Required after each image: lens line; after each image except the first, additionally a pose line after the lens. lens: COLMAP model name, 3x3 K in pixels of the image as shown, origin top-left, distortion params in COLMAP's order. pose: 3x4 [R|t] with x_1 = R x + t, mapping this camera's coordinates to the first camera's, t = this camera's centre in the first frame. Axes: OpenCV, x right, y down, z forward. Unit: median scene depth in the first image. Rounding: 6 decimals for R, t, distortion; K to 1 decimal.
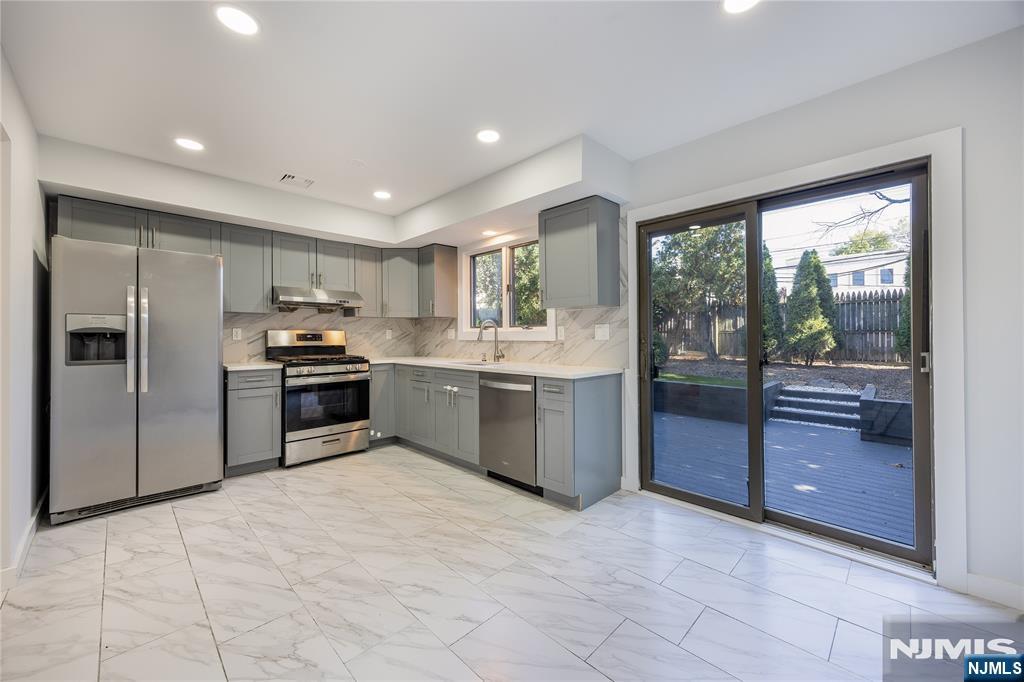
lens RADIAL K [[392.4, 0, 510.5], [0, 392.4, 335.9], [0, 0, 1]] dist [0.001165, 0.000094]
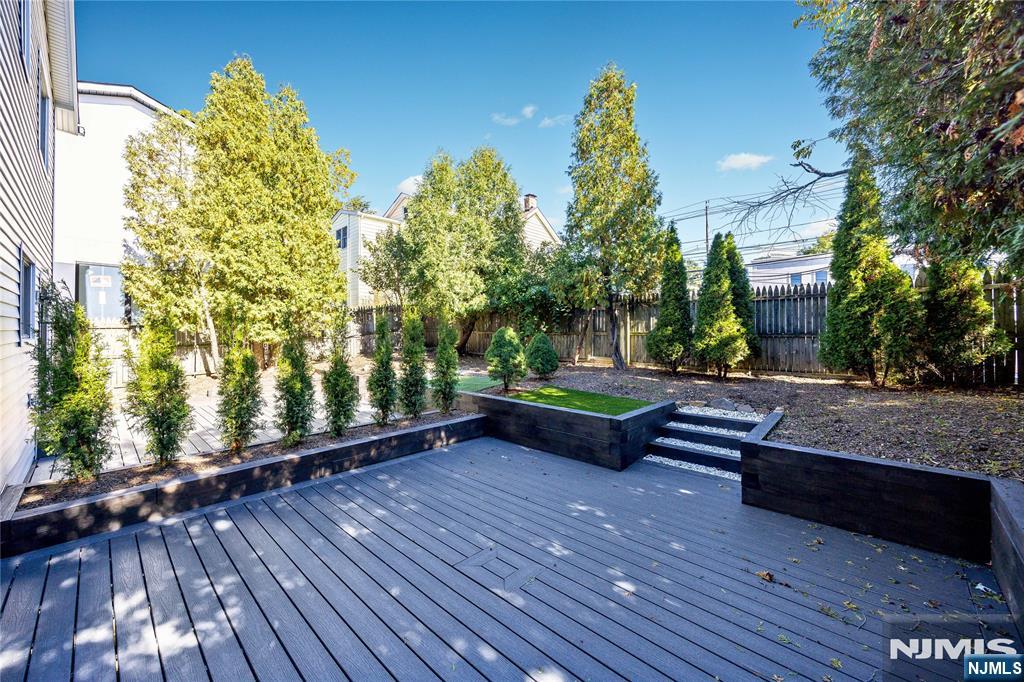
lens RADIAL K [[392.4, 0, 510.5], [0, 392.4, 335.9], [0, 0, 1]] dist [0.001165, 0.000094]
pose [[0.999064, 0.000879, 0.043246, 0.613194], [-0.001147, 0.999980, 0.006189, -0.028364], [-0.043239, -0.006233, 0.999045, 0.460164]]
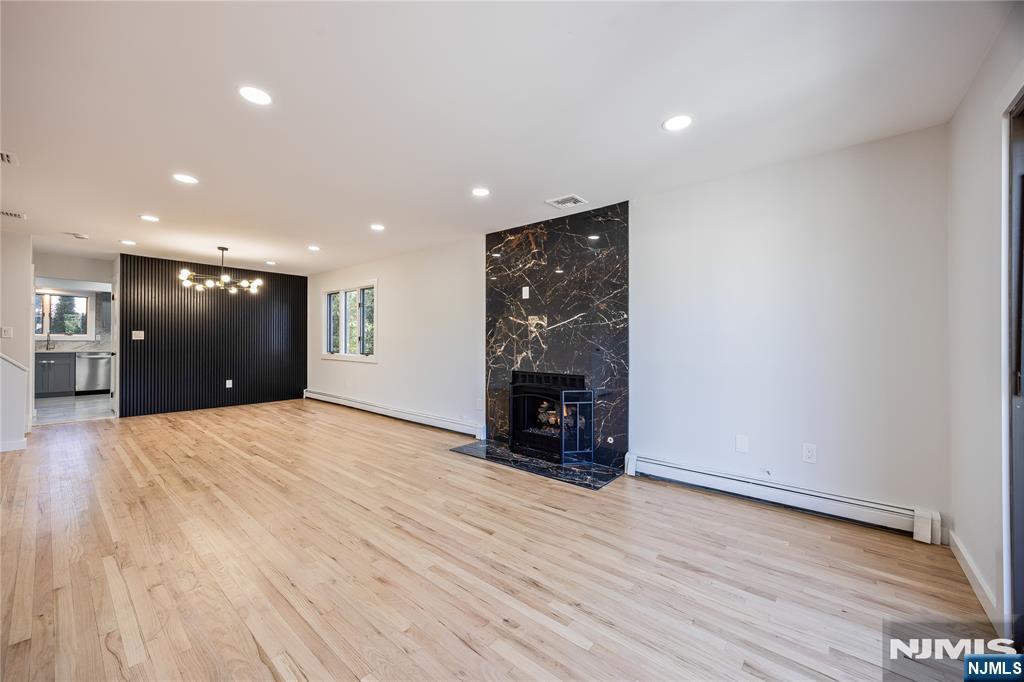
lens RADIAL K [[392.4, 0, 510.5], [0, 392.4, 335.9], [0, 0, 1]] dist [0.001165, 0.000094]
pose [[-0.093176, 0.007988, 0.995618, -2.173752], [-0.005438, 0.999949, -0.008531, -0.007684], [-0.995635, -0.006210, -0.093128, -1.176433]]
